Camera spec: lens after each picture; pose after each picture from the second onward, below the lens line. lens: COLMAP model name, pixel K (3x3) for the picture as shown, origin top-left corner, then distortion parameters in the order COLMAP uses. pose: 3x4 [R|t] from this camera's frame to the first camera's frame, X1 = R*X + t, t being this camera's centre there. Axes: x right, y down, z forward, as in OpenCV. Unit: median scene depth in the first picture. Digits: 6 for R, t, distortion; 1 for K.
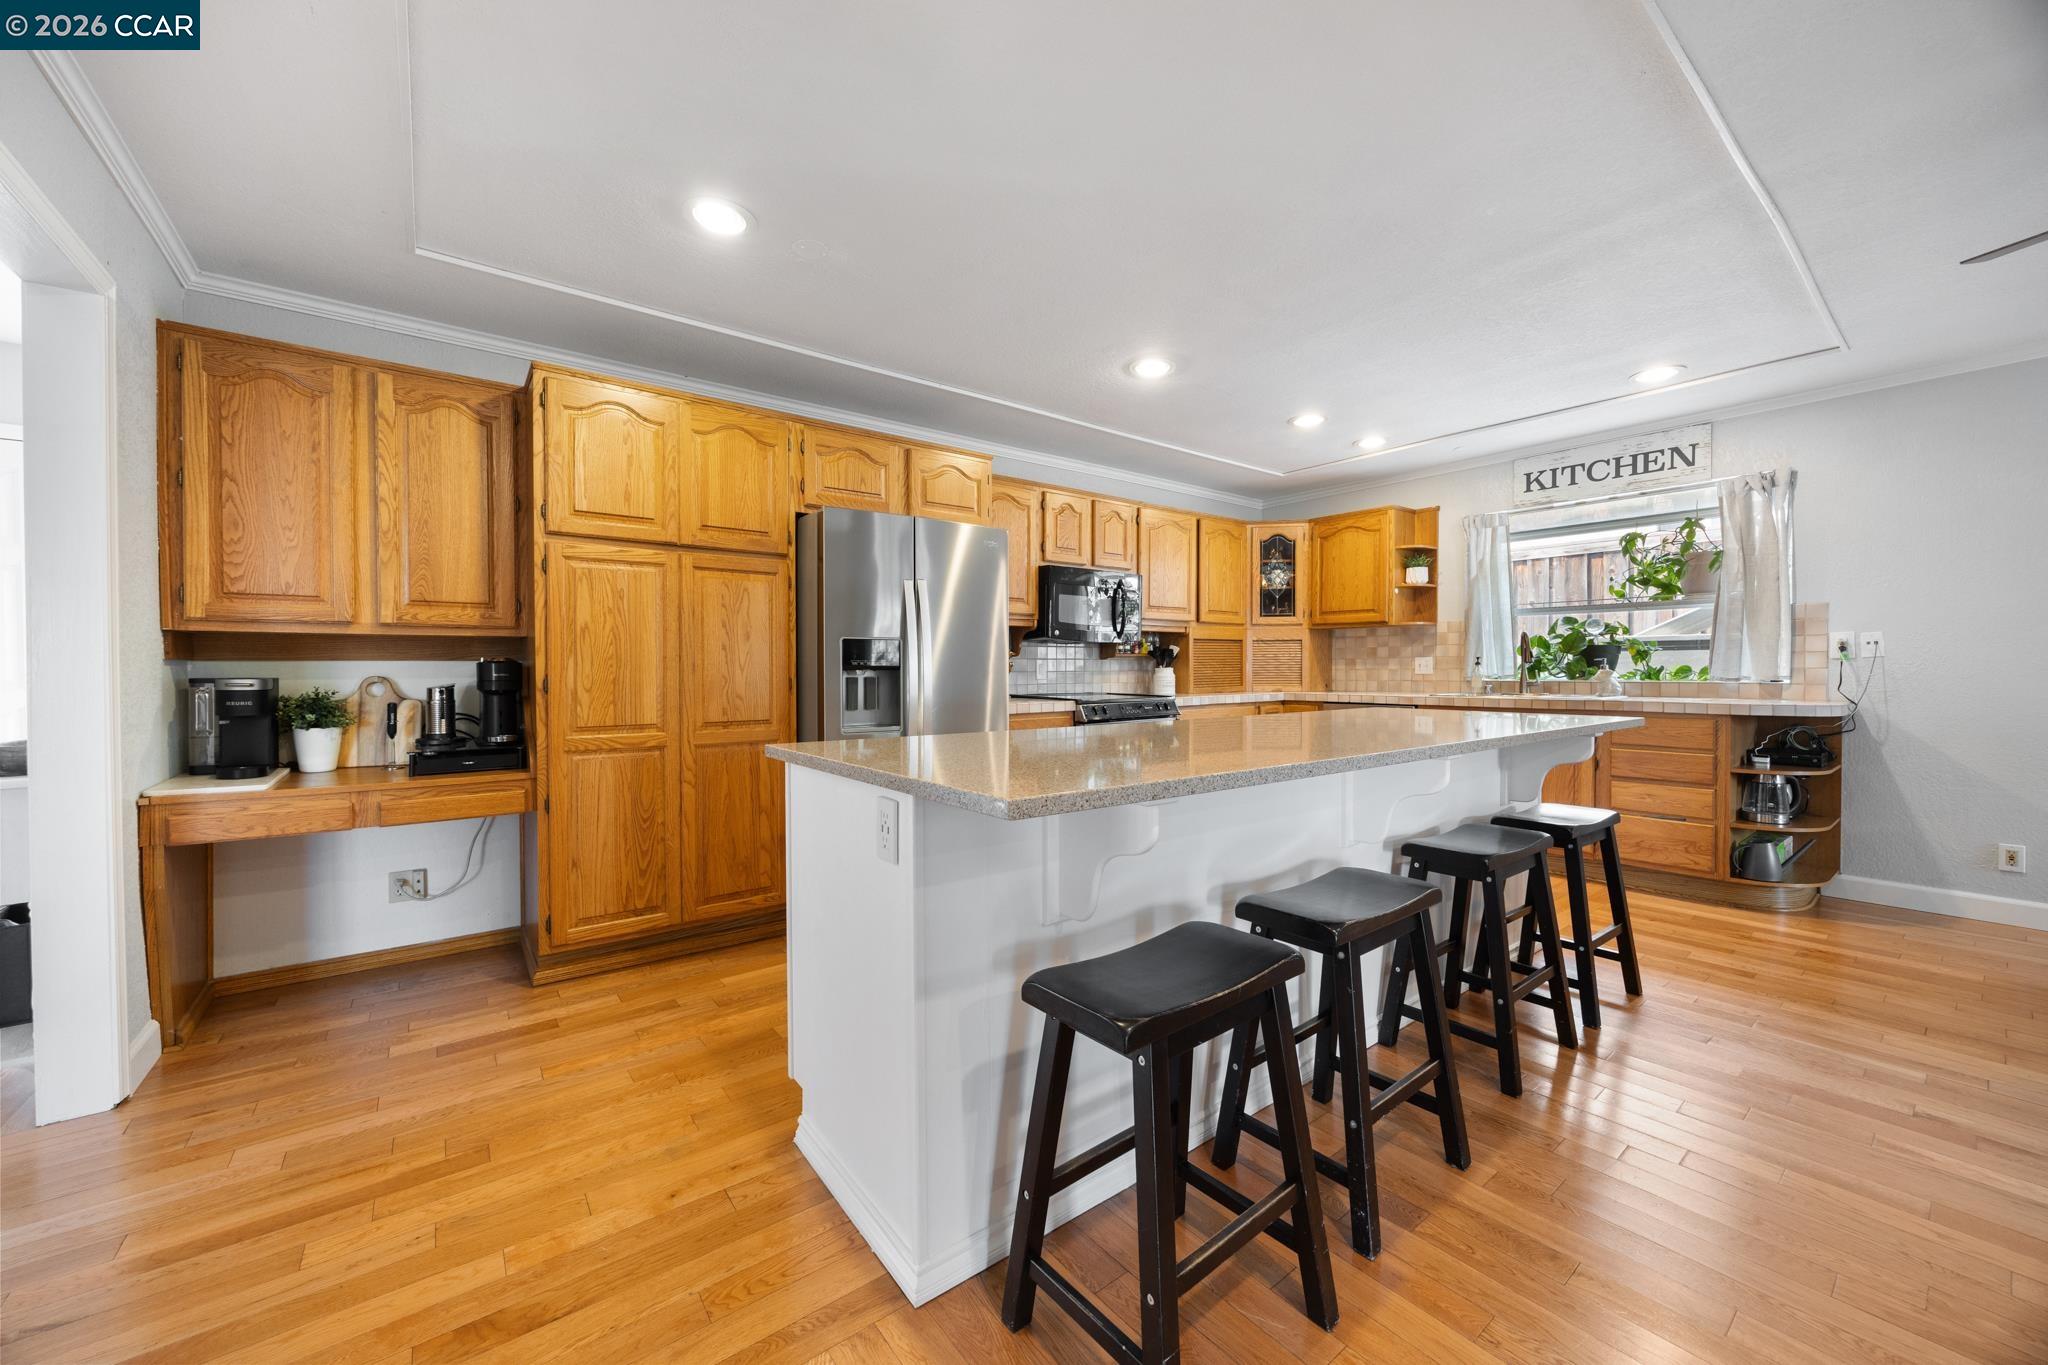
lens RADIAL K [[769.0, 0, 1027.2], [0, 769.0, 679.9], [0, 0, 1]] dist [-0.006008, 0.001661]
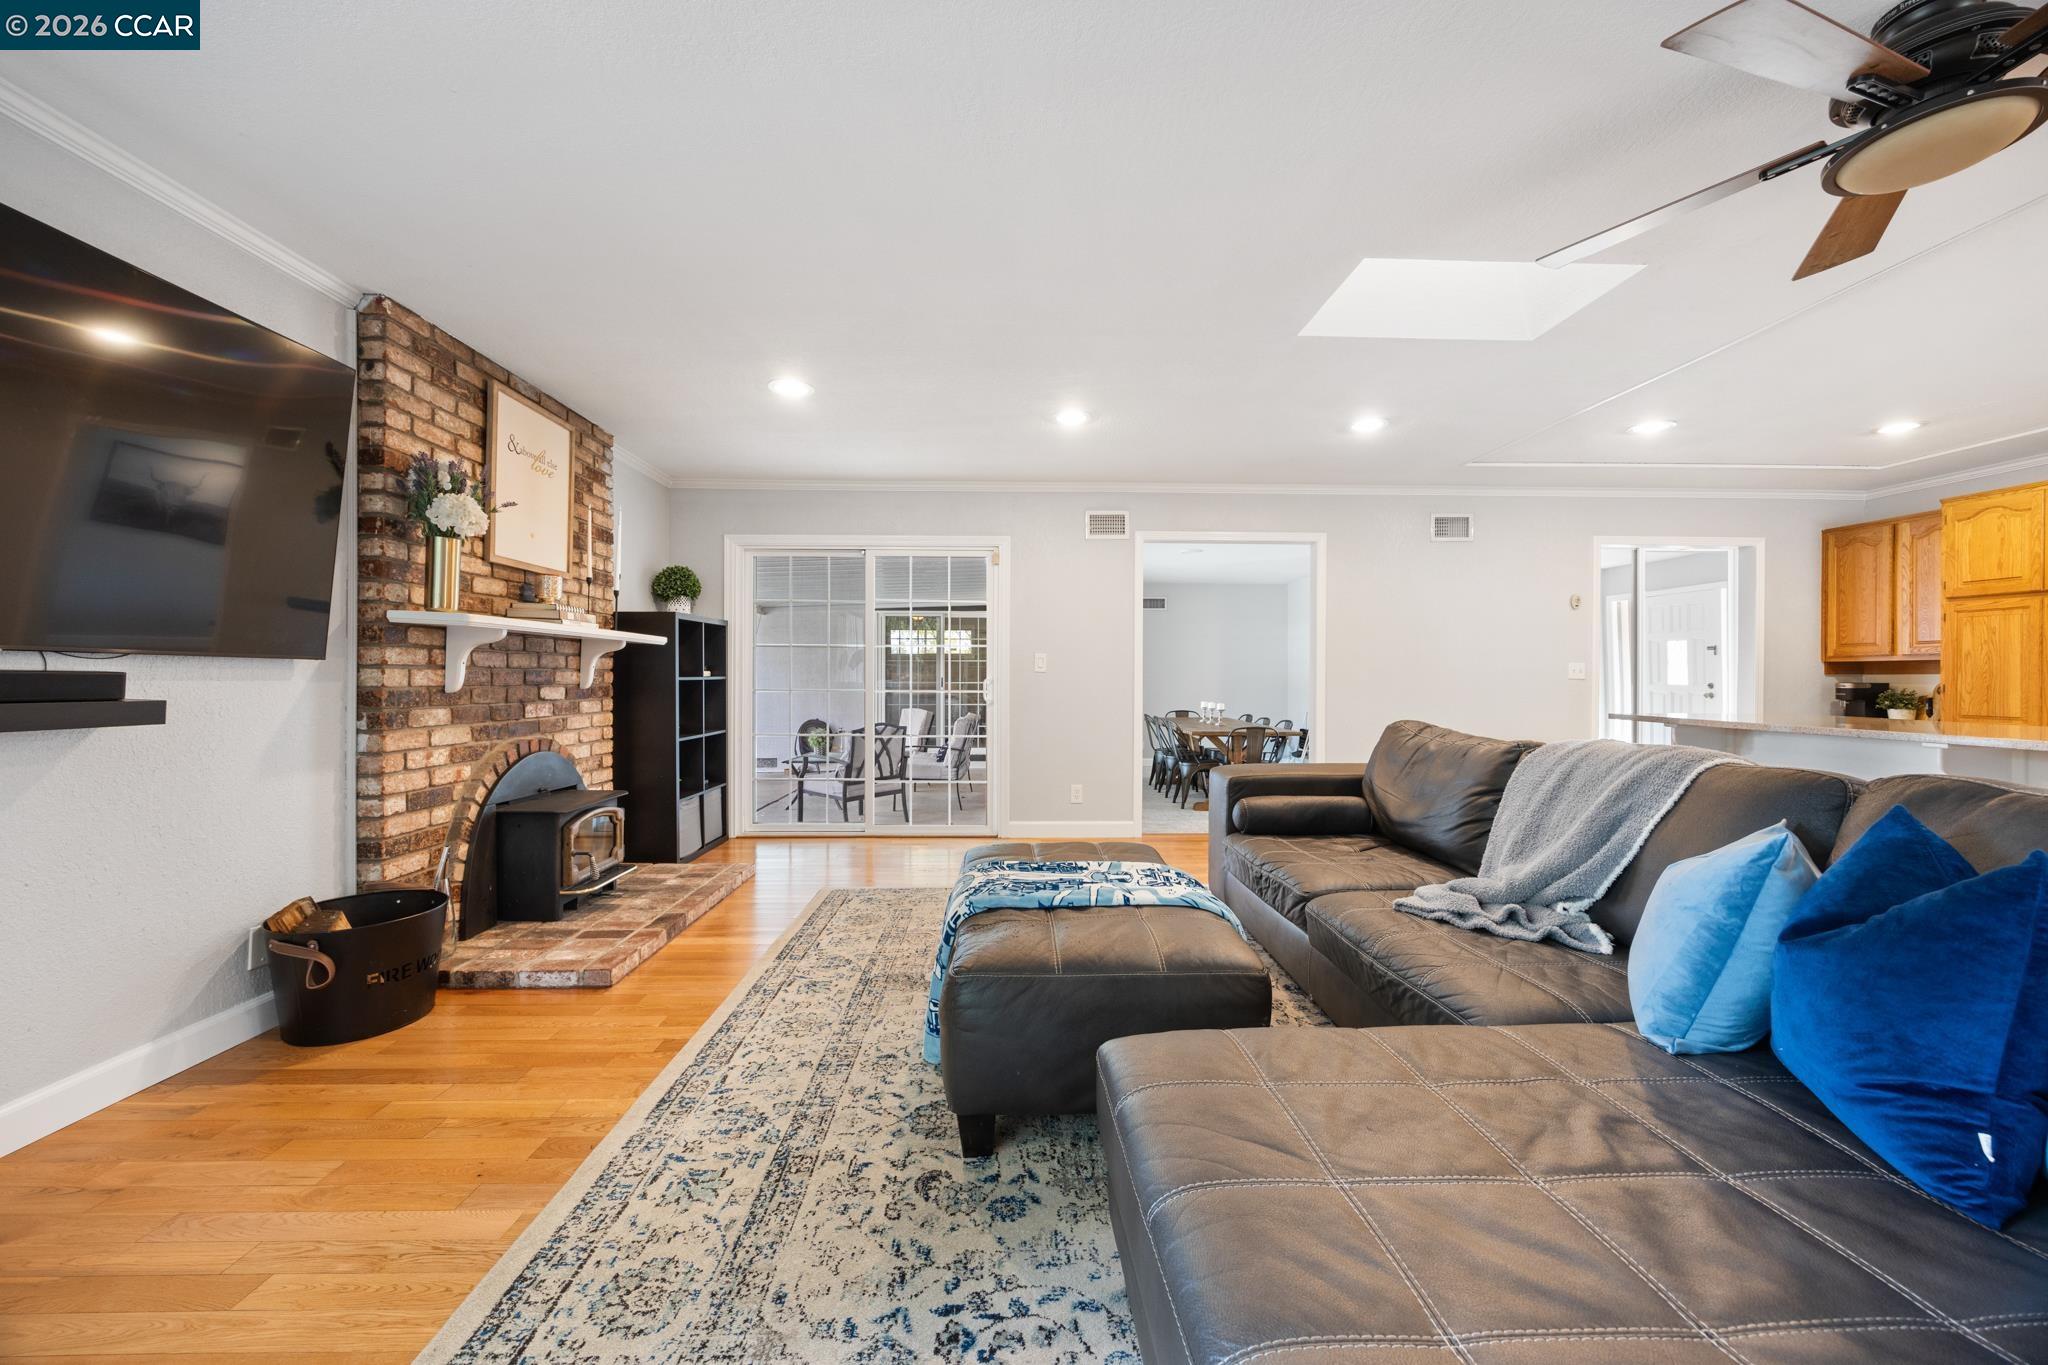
lens RADIAL K [[769.0, 0, 1028.6], [0, 769.0, 681.8], [0, 0, 1]] dist [-0.006008, 0.001661]
pose [[-0.588740, 0.006714, -0.808294, 1.298993], [-0.011628, 0.999792, 0.016774, -0.009560], [0.808239, 0.019274, -0.588540, 0.247476]]
